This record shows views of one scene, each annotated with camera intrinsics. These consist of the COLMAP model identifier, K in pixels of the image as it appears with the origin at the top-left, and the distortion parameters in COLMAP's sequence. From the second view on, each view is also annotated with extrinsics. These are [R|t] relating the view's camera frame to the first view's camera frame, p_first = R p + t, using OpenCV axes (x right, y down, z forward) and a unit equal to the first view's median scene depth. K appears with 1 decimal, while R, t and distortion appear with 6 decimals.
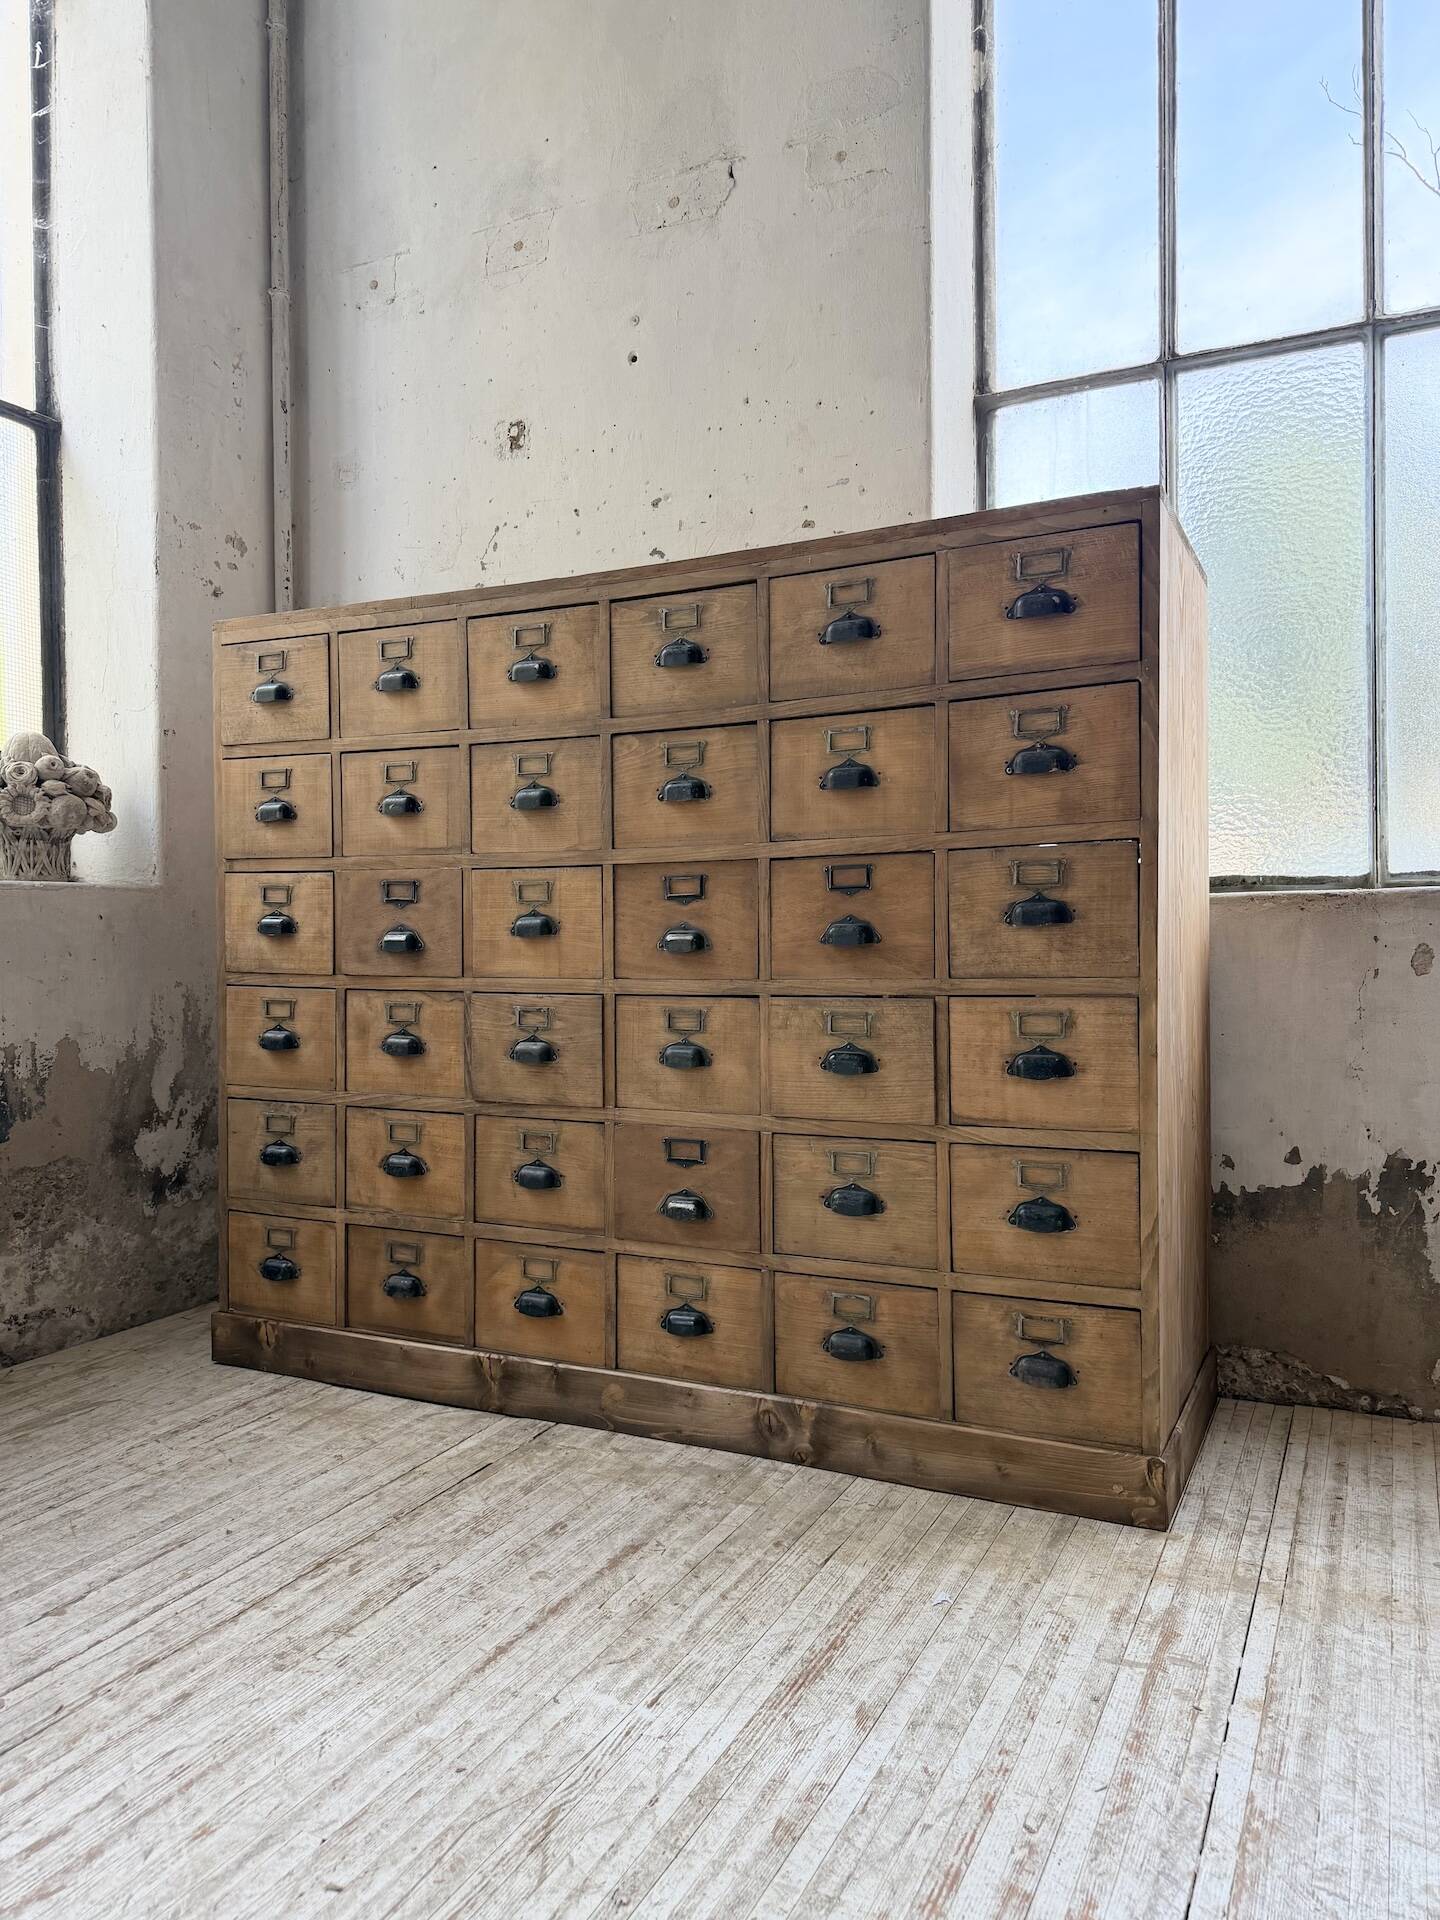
lens RADIAL K [[1358.3, 0, 716.2], [0, 1358.3, 950.3], [0, 0, 1]] dist [0.020925, -0.027710]
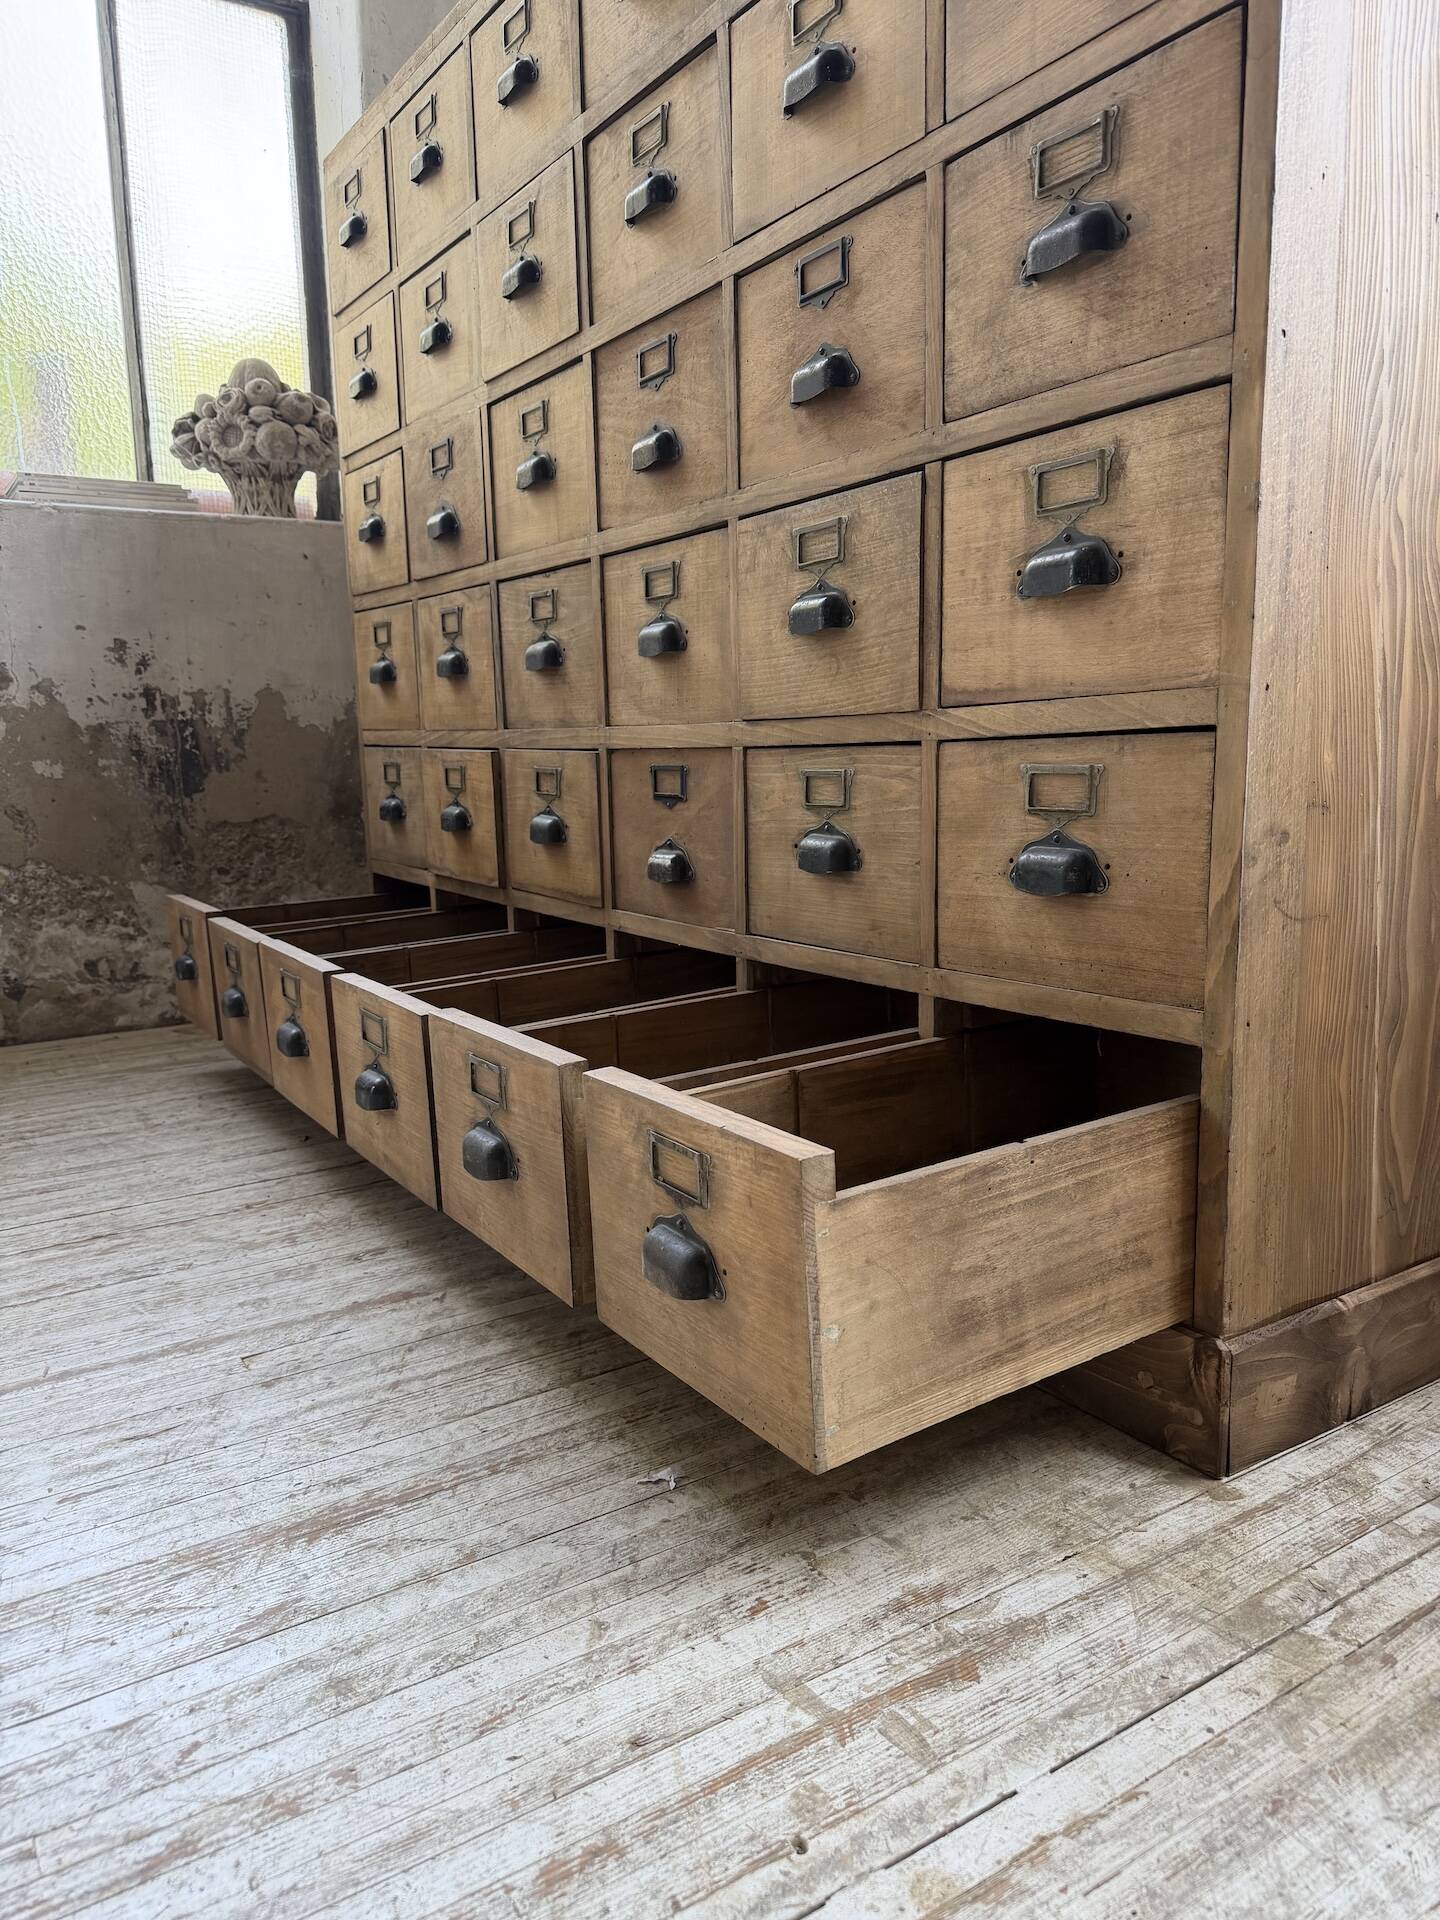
lens RADIAL K [[1358.3, 0, 716.0], [0, 1358.3, 964.8], [0, 0, 1]] dist [0.020925, -0.027710]
pose [[0.858375, 0.076972, -0.507215, 0.352200], [0.005551, 0.987229, 0.159211, 0.132916], [0.512993, -0.139478, 0.846986, 0.428769]]
